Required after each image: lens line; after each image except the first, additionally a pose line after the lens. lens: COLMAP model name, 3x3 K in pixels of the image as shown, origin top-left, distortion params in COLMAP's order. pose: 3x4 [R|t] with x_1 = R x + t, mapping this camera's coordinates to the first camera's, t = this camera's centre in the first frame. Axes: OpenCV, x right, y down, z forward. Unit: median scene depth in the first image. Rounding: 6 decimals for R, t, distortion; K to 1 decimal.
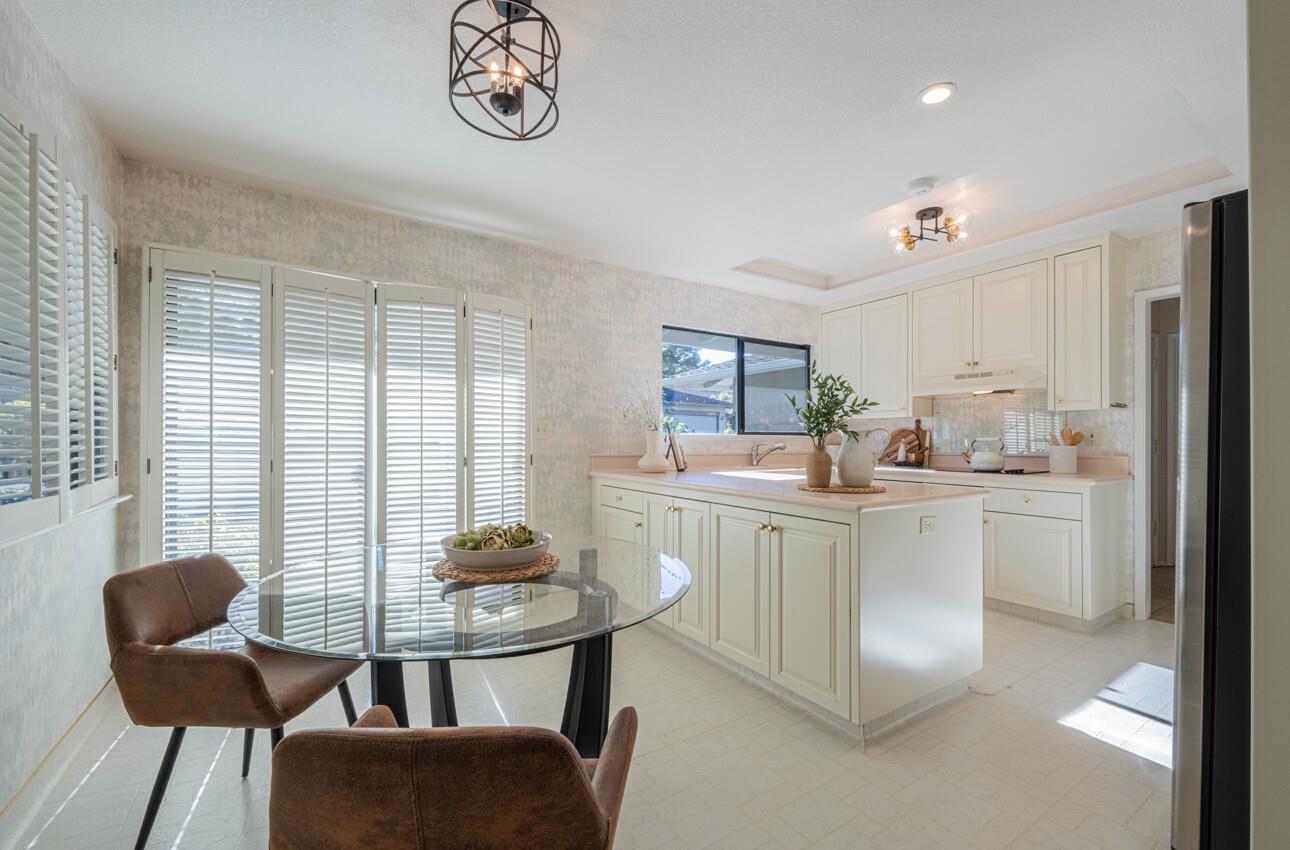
lens RADIAL K [[547.2, 0, 648.2], [0, 547.2, 441.5], [0, 0, 1]] dist [-0.000251, 0.000560]
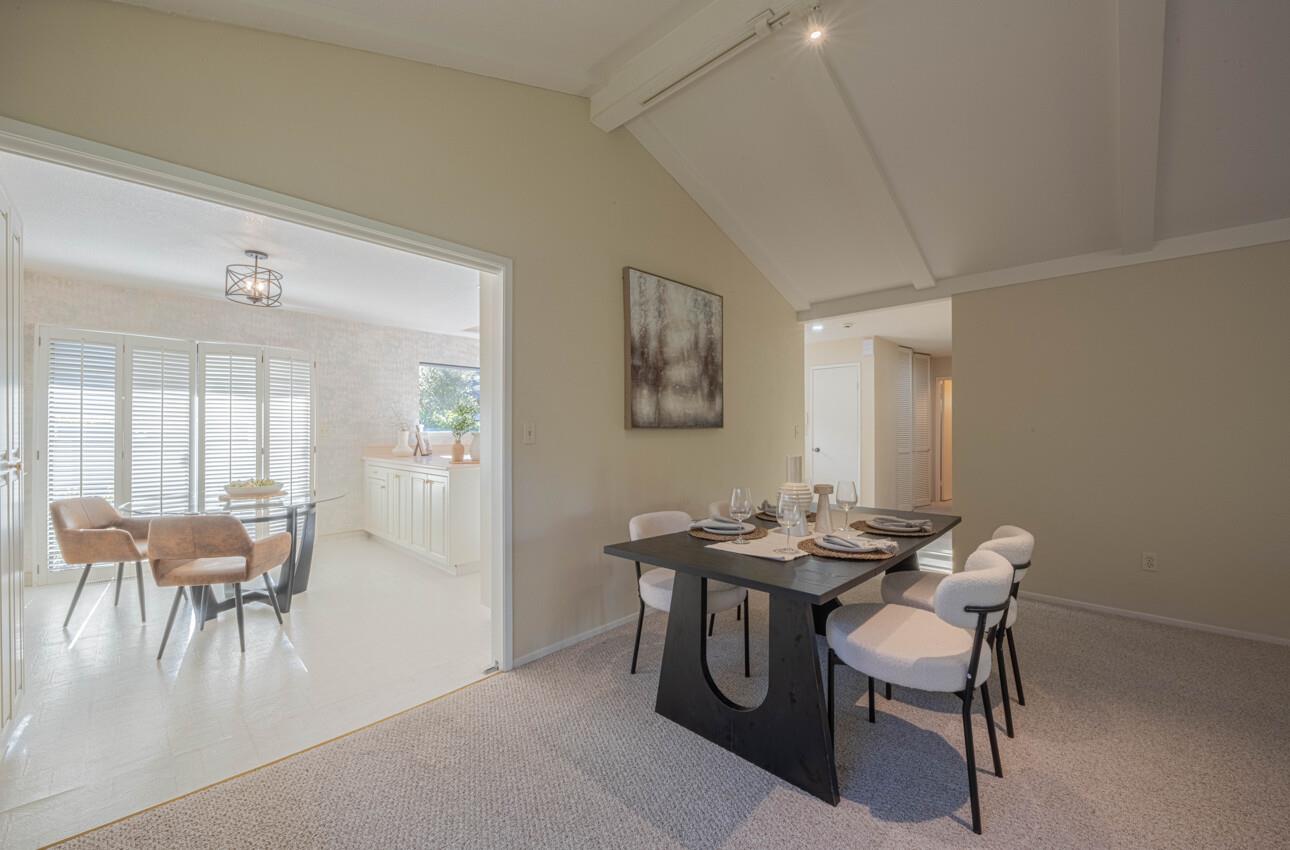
lens RADIAL K [[506.6, 0, 670.3], [0, 506.6, 429.1], [0, 0, 1]] dist [-0.015251, -0.001573]
pose [[0.963507, -0.000601, 0.267681, 0.381551], [0.001953, 0.999987, -0.004785, -0.016468], [-0.267675, 0.005134, 0.963496, -0.668988]]
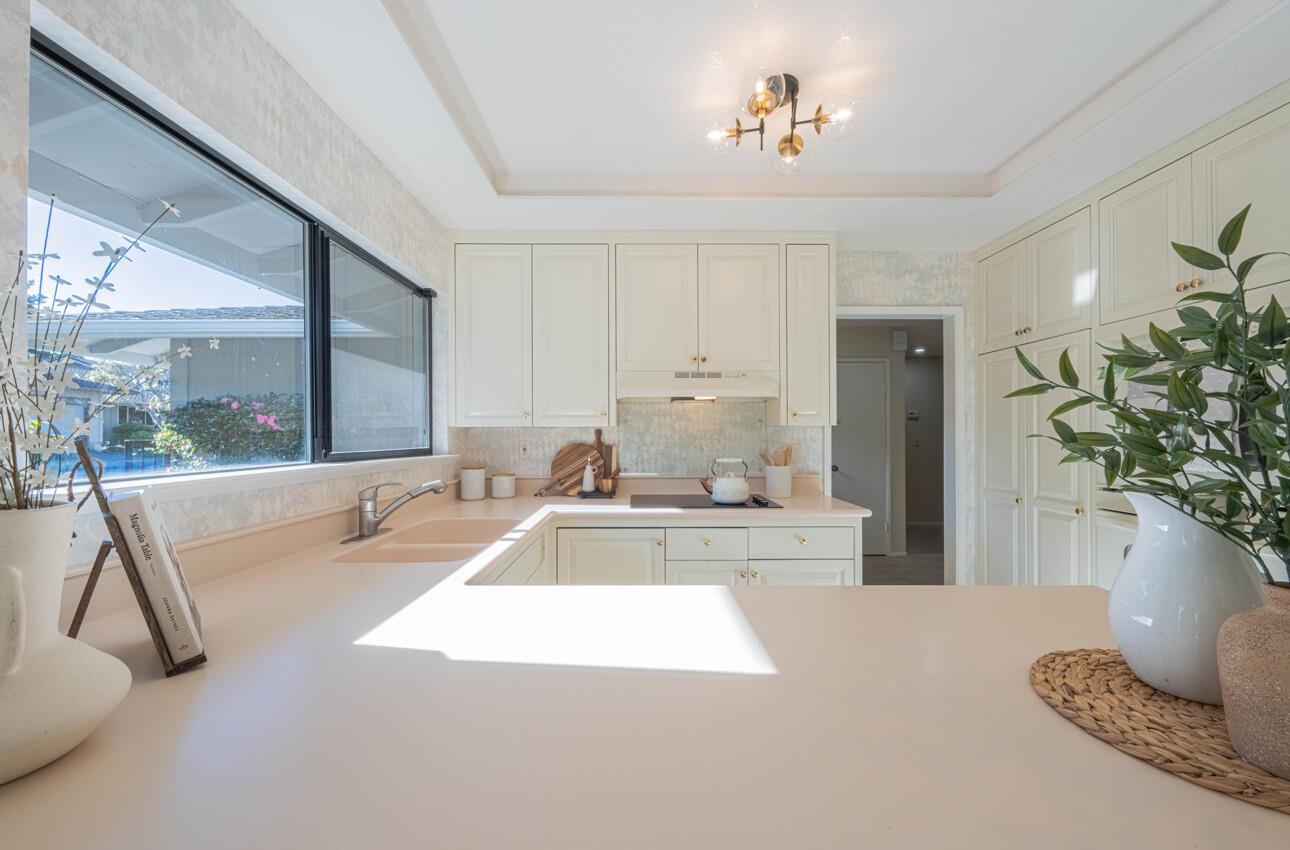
lens RADIAL K [[482.8, 0, 648.5], [0, 482.8, 433.7], [0, 0, 1]] dist [0.001716, -0.002397]
pose [[0.536196, 0.003054, 0.844088, -0.003754], [0.002886, 0.999981, -0.005452, -0.040265], [-0.844088, 0.005359, 0.536177, 0.784362]]
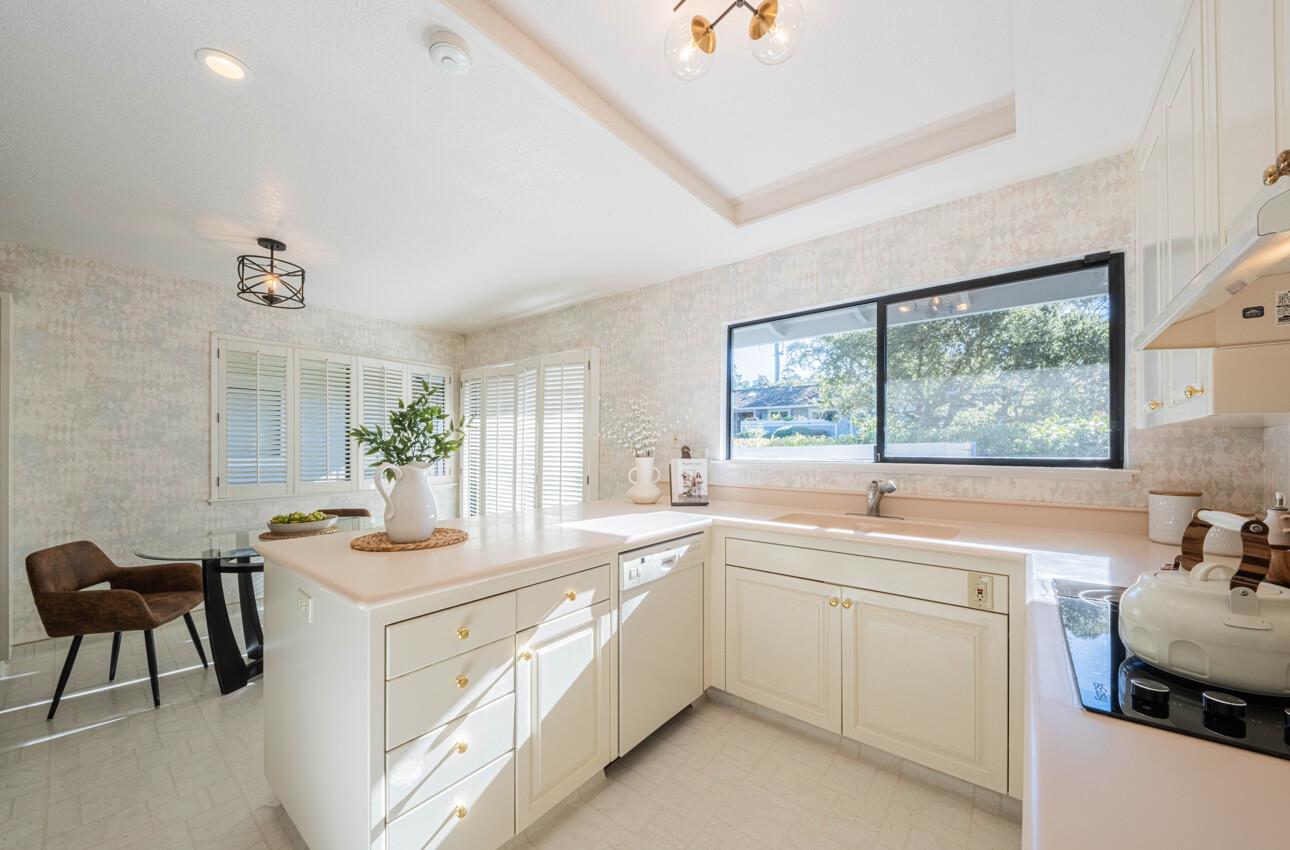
lens RADIAL K [[474.1, 0, 628.2], [0, 474.1, 446.8], [0, 0, 1]] dist [-0.005264, 0.000015]
pose [[0.267073, -0.003979, -0.963668, 0.773146], [-0.006192, 0.999964, -0.005845, -0.031728], [0.963656, 0.007528, 0.267039, 0.782607]]
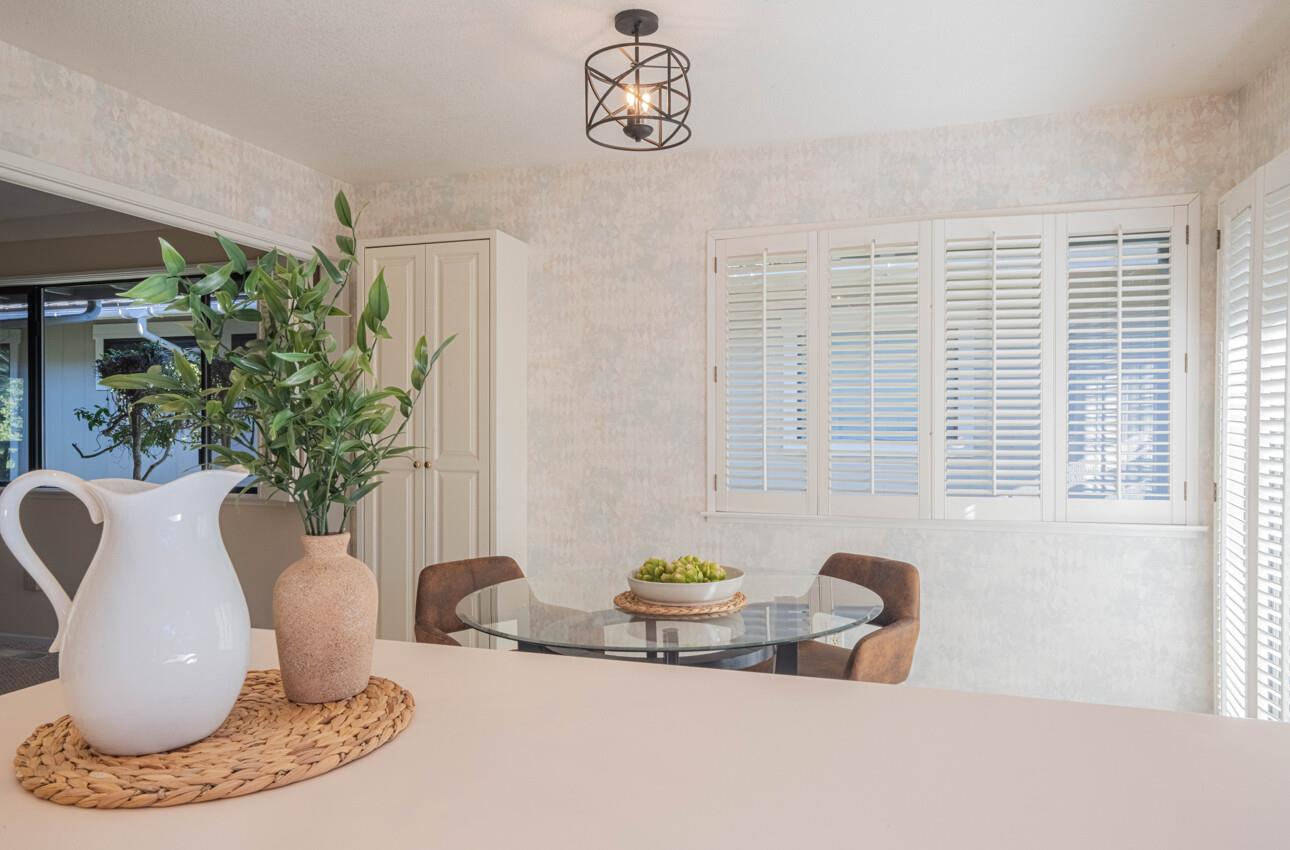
lens RADIAL K [[825.8, 0, 649.0], [0, 825.8, 434.4], [0, 0, 1]] dist [-0.008726, 0.002170]
pose [[-0.788839, 0.009282, -0.614530, 0.306786], [-0.002975, 0.999817, 0.018920, -0.037411], [0.614593, 0.016752, -0.788666, 0.964962]]
